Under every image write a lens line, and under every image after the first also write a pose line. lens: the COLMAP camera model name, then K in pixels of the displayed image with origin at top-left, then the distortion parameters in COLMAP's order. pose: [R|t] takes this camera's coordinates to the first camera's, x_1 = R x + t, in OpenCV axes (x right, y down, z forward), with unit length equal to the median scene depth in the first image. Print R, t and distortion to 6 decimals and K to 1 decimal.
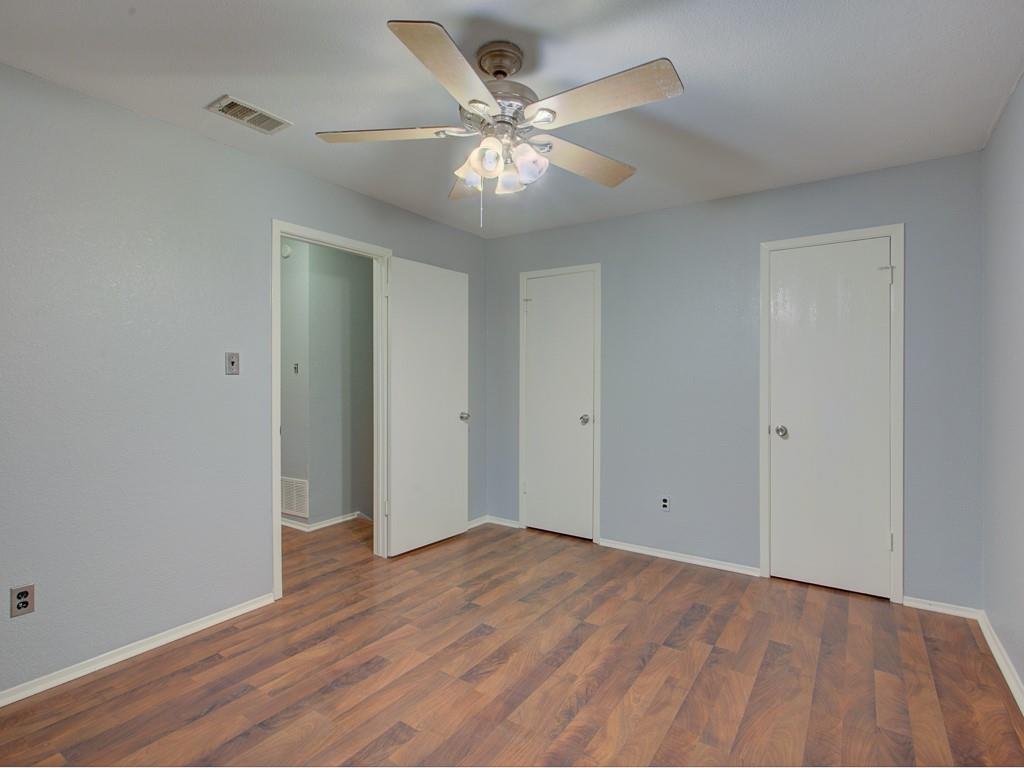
lens RADIAL K [[515.4, 0, 511.7], [0, 515.4, 381.7], [0, 0, 1]] dist [-0.003788, 0.002704]
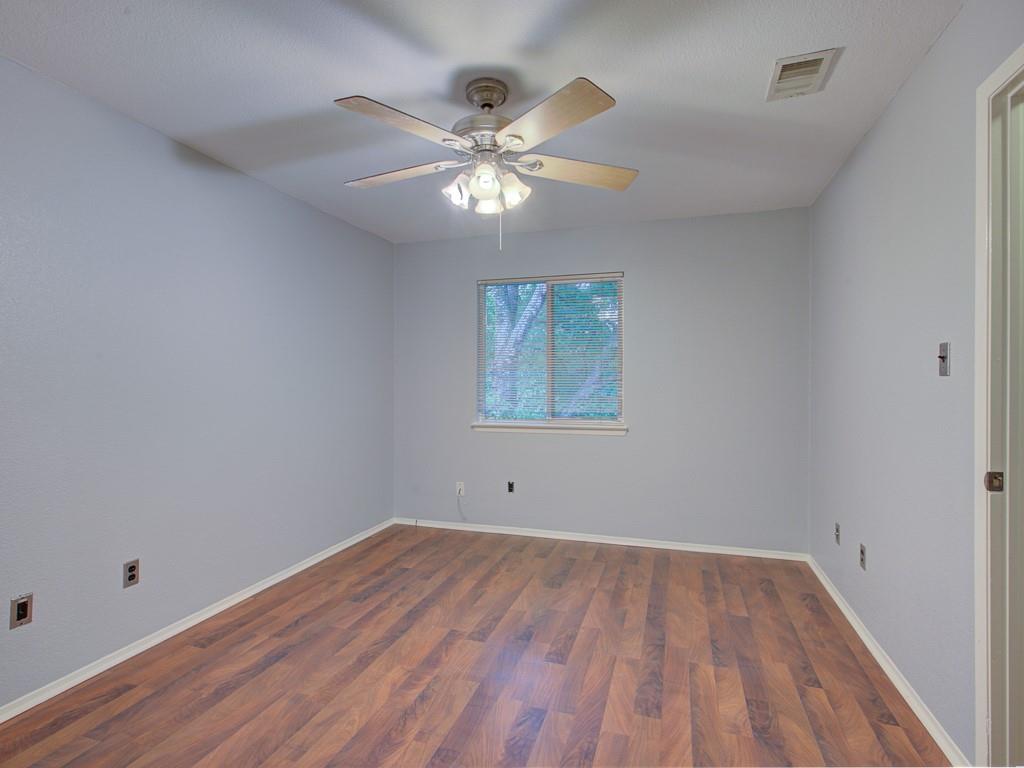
lens RADIAL K [[515.4, 0, 511.7], [0, 515.4, 381.7], [0, 0, 1]] dist [-0.003788, 0.002704]
pose [[-0.957816, -0.001236, -0.287379, 0.229219], [-0.003961, 0.999953, 0.008900, -0.010854], [0.287354, 0.009663, -0.957776, 1.937974]]
